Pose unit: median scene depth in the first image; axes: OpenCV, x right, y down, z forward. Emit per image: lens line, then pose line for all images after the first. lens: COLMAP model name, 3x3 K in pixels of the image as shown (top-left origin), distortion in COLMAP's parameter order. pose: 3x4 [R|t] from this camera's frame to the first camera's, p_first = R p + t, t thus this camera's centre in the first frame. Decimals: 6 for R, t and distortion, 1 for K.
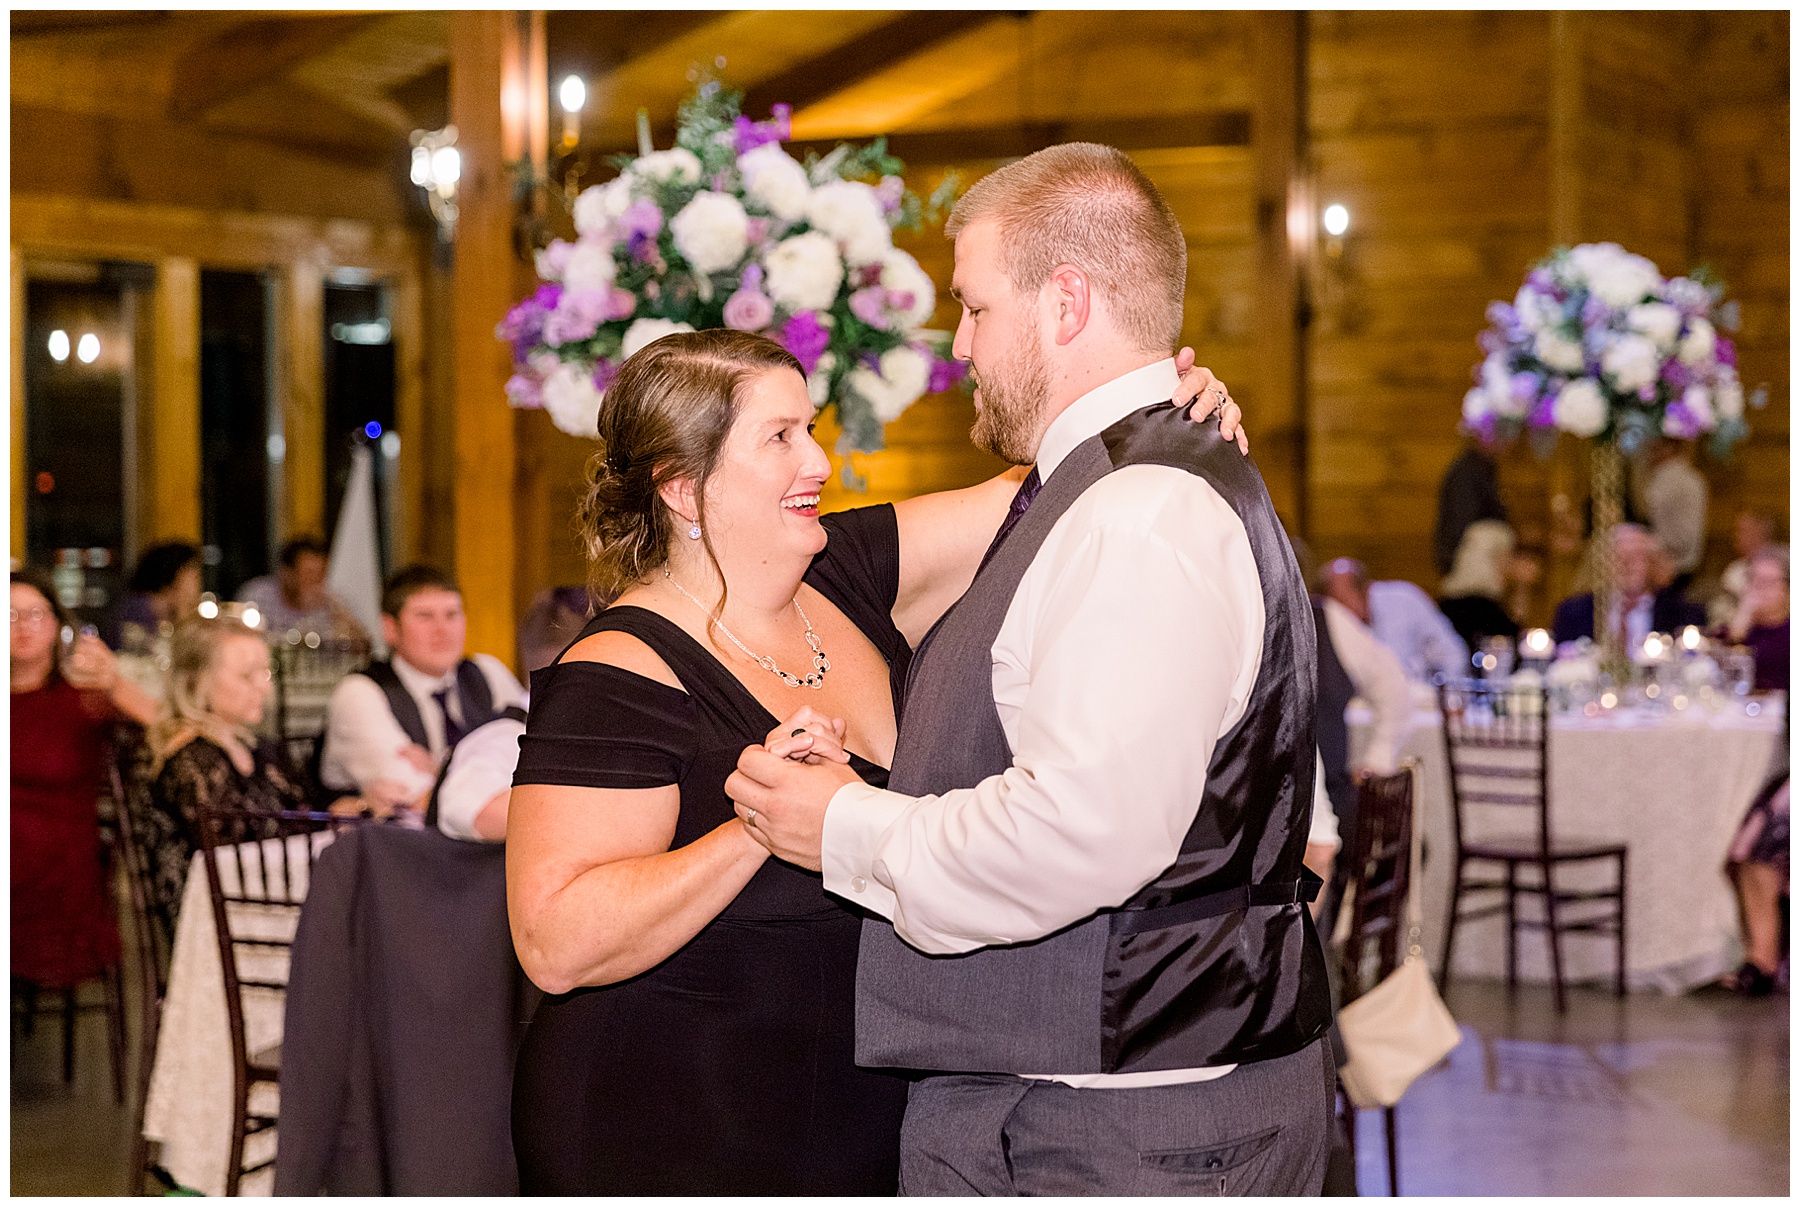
lens RADIAL K [[3567.8, 0, 901.8], [0, 3567.8, 613.6], [0, 0, 1]] dist [0.048679, 0.000000]
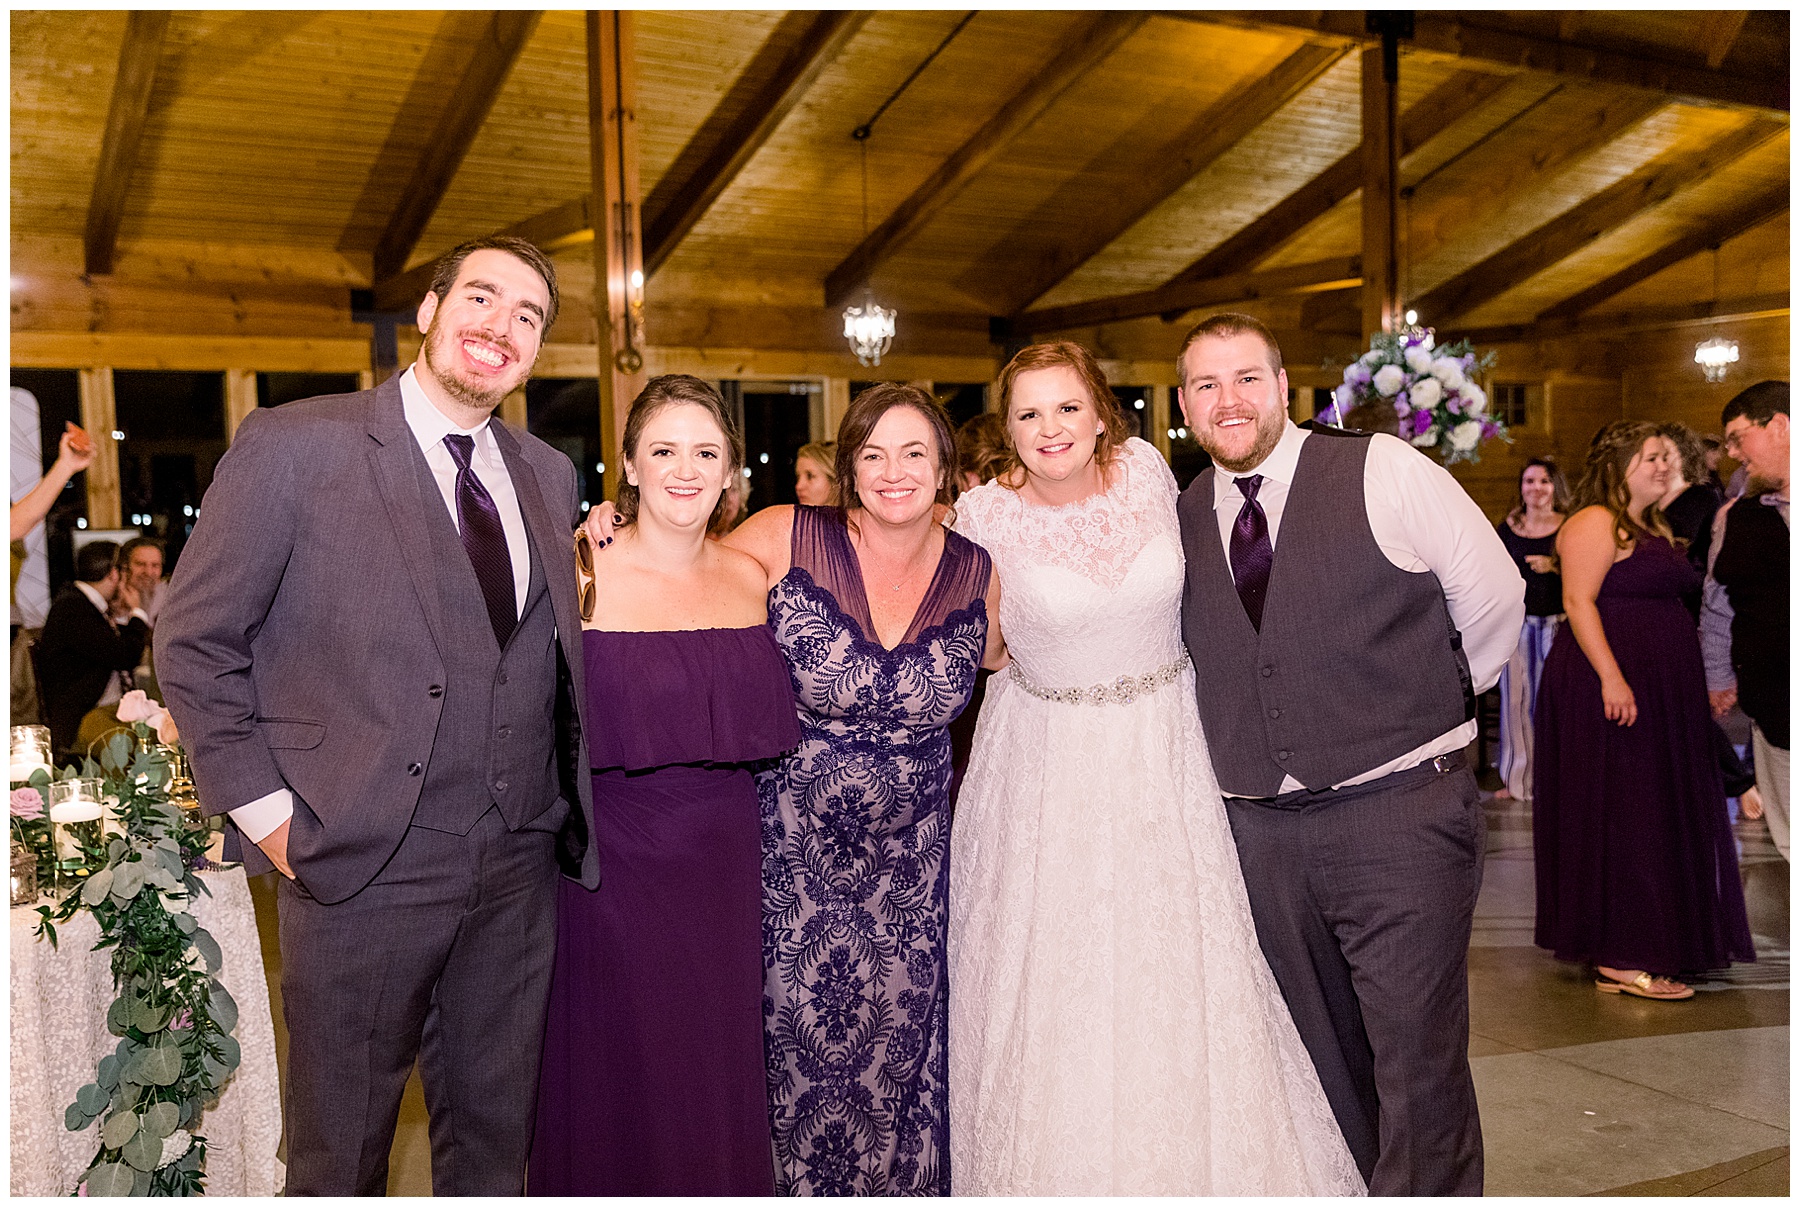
lens RADIAL K [[1606.3, 0, 900.4], [0, 1606.3, 600.5], [0, 0, 1]] dist [-0.001568, 0.017957]
pose [[0.876590, 0.012438, -0.481077, 0.201551], [0.006110, 0.999298, 0.036970, 0.009444], [0.481199, -0.035347, 0.875899, -0.216694]]
